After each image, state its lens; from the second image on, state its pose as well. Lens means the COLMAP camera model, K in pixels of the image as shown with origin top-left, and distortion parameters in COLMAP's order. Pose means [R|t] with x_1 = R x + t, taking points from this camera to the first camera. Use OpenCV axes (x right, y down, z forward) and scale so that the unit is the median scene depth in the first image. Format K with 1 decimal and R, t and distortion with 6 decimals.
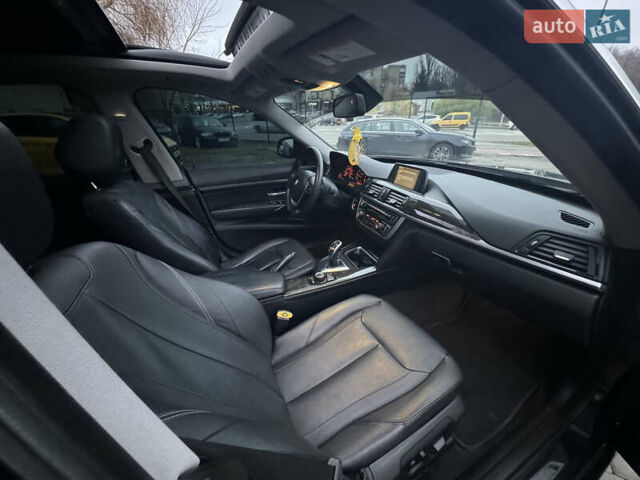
lens RADIAL K [[258.2, 0, 319.0], [0, 258.2, 243.2], [0, 0, 1]] dist [0.002570, 0.000685]
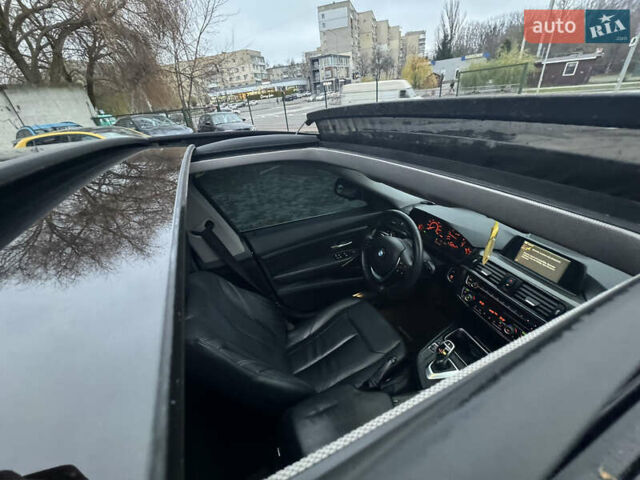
lens RADIAL K [[258.2, 0, 316.9], [0, 258.2, 236.3], [0, 0, 1]] dist [0.002570, 0.000685]
pose [[0.996245, -0.043436, -0.074894, -0.181479], [0.047311, 0.997590, 0.050758, -0.274474], [0.072509, -0.054110, 0.995899, 0.130283]]
